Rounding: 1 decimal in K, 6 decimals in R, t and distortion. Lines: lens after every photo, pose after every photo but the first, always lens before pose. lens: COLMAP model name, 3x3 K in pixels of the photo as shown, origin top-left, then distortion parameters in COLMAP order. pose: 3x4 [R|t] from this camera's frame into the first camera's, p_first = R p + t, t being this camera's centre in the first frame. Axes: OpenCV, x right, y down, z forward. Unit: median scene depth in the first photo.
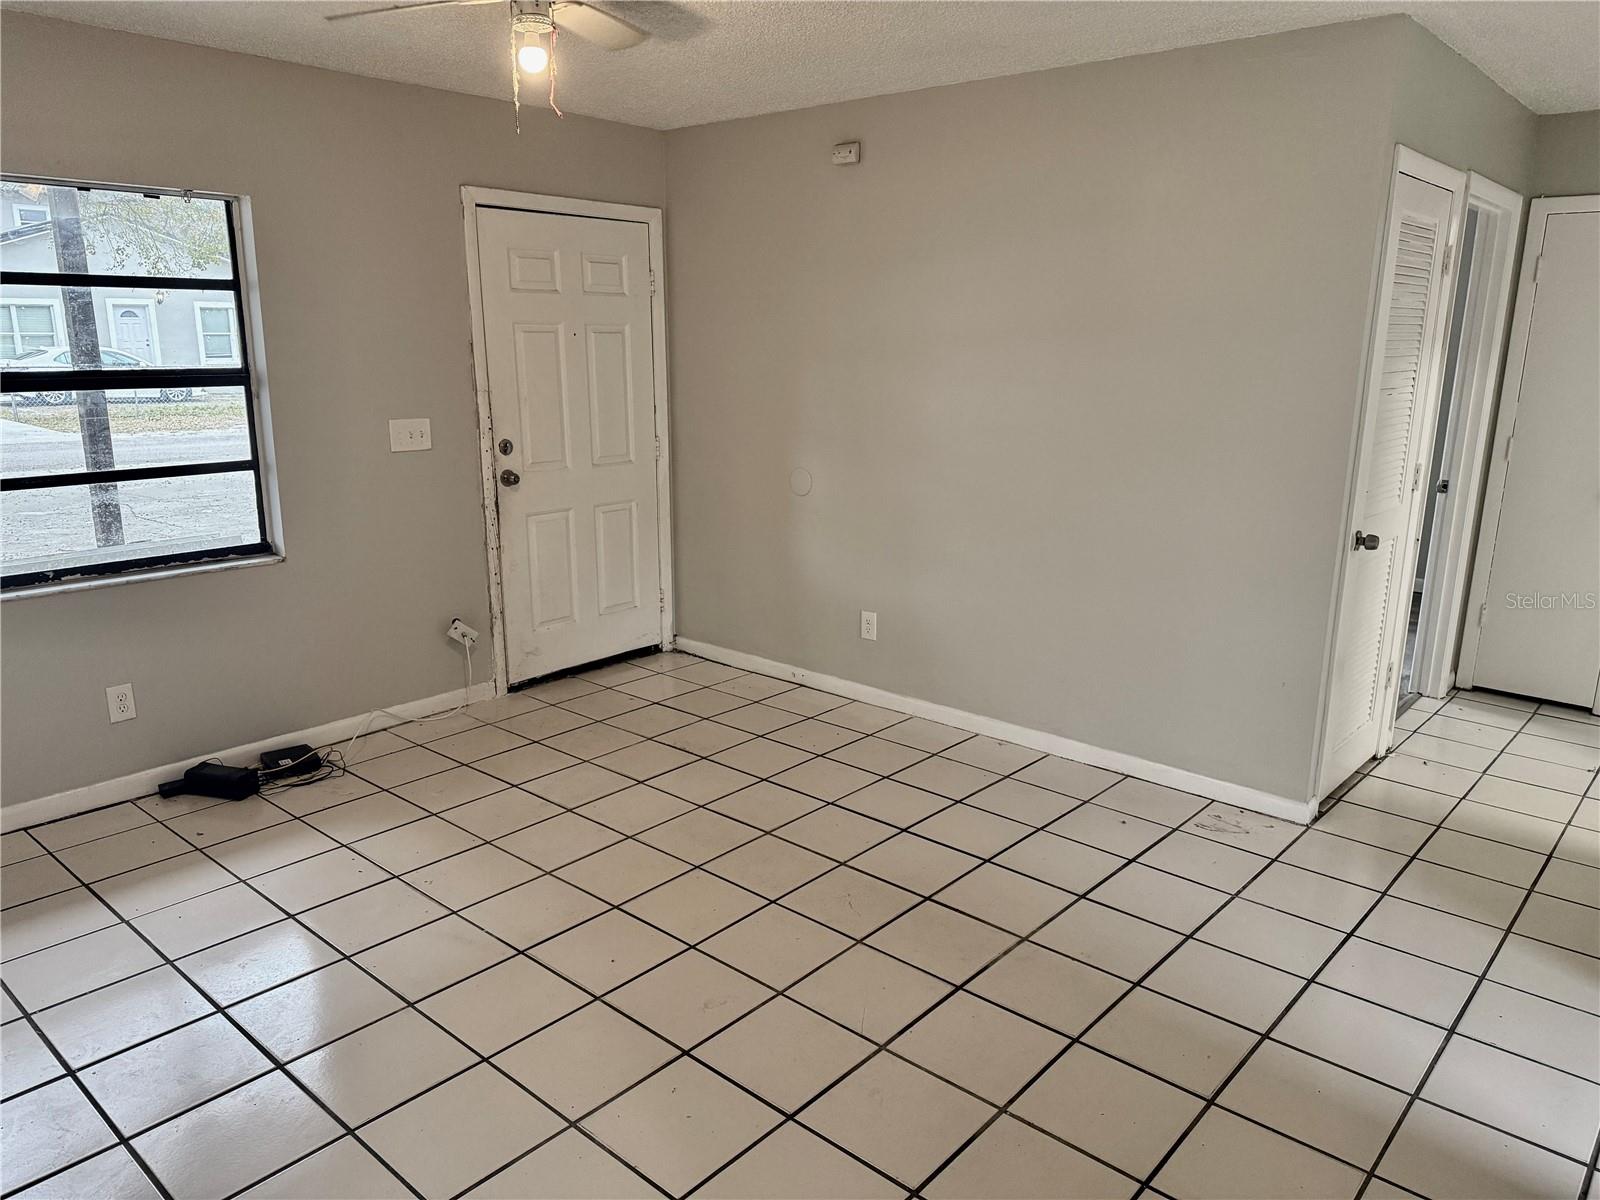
lens RADIAL K [[1132.5, 0, 804.6], [0, 1132.5, 599.2], [0, 0, 1]] dist [0.158400, -0.209104]
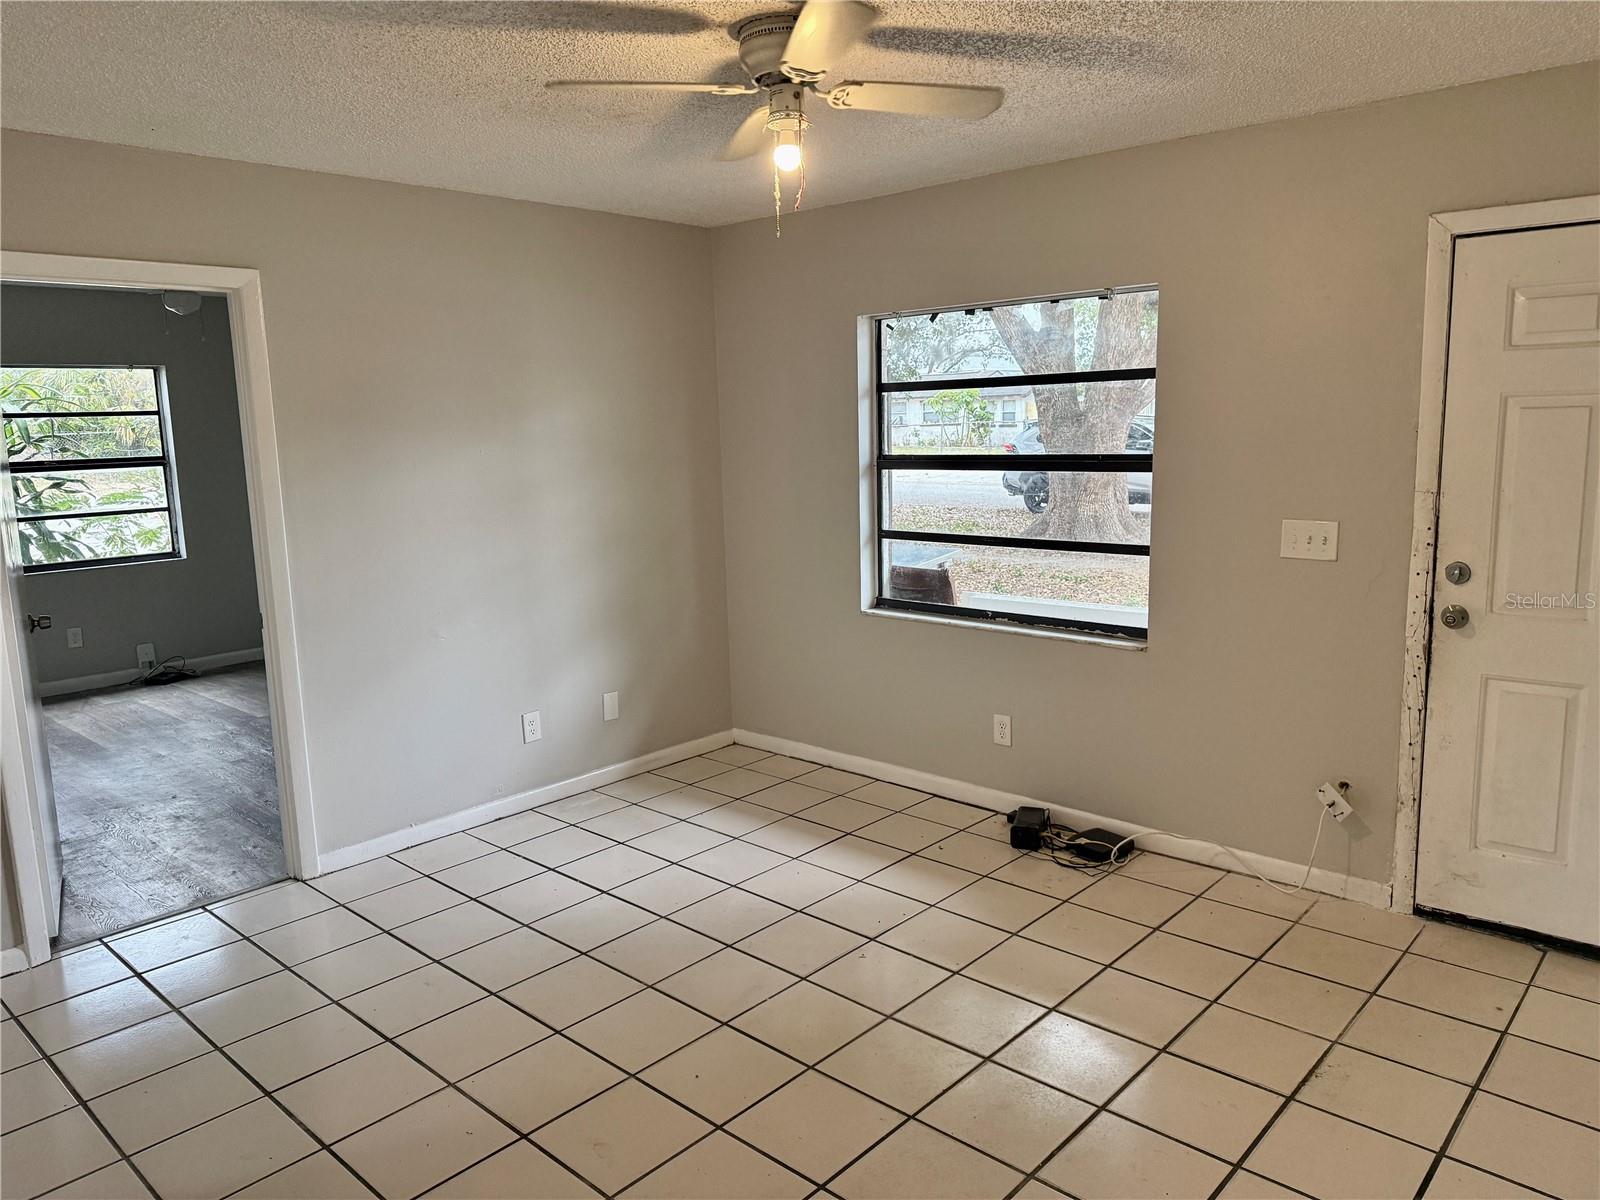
lens RADIAL K [[1132.5, 0, 804.6], [0, 1132.5, 599.2], [0, 0, 1]] dist [0.158400, -0.209104]
pose [[-0.023867, 0.158670, -0.987043, 0.469513], [-0.201925, 0.966210, 0.160204, -0.159144], [0.979110, 0.203132, 0.008979, 0.648627]]
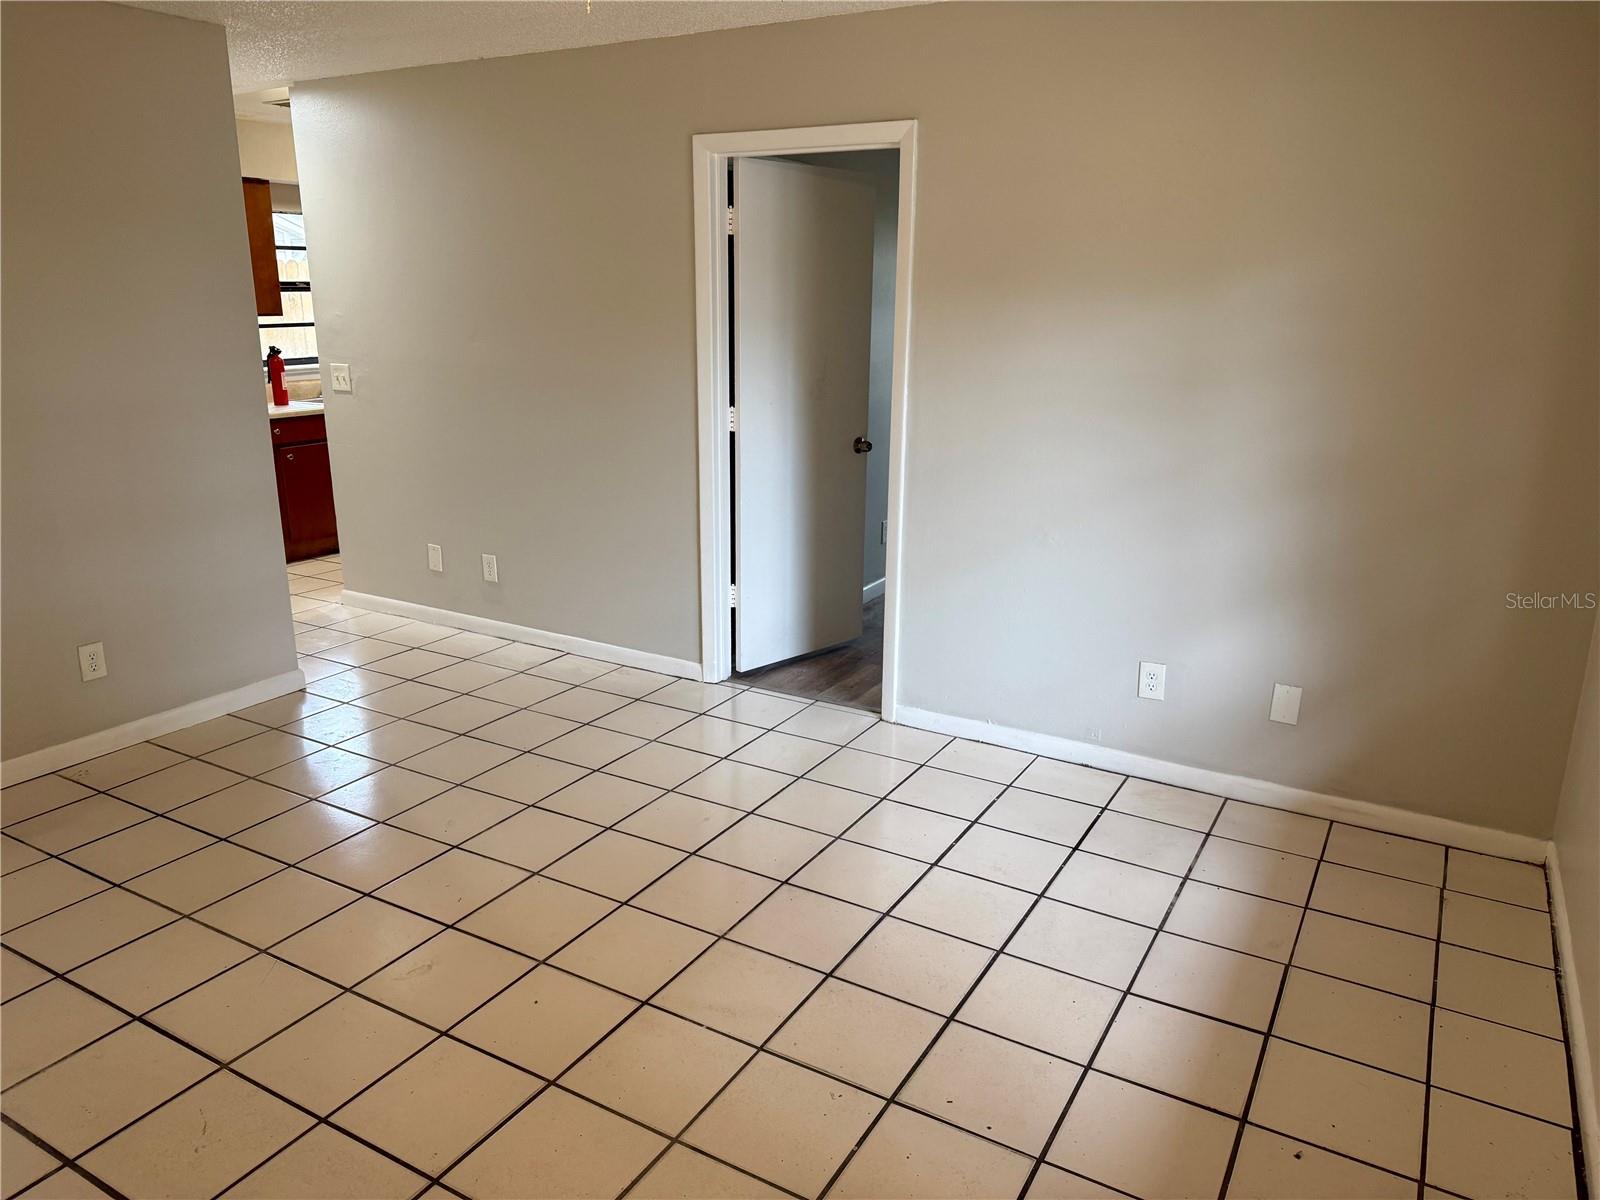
lens RADIAL K [[1132.5, 0, 804.6], [0, 1132.5, 599.2], [0, 0, 1]] dist [0.158400, -0.209104]
pose [[-0.979491, 0.039307, -0.197616, -0.133635], [-0.060700, 0.877656, 0.475432, -0.261992], [0.192126, 0.477677, -0.857270, 1.077928]]
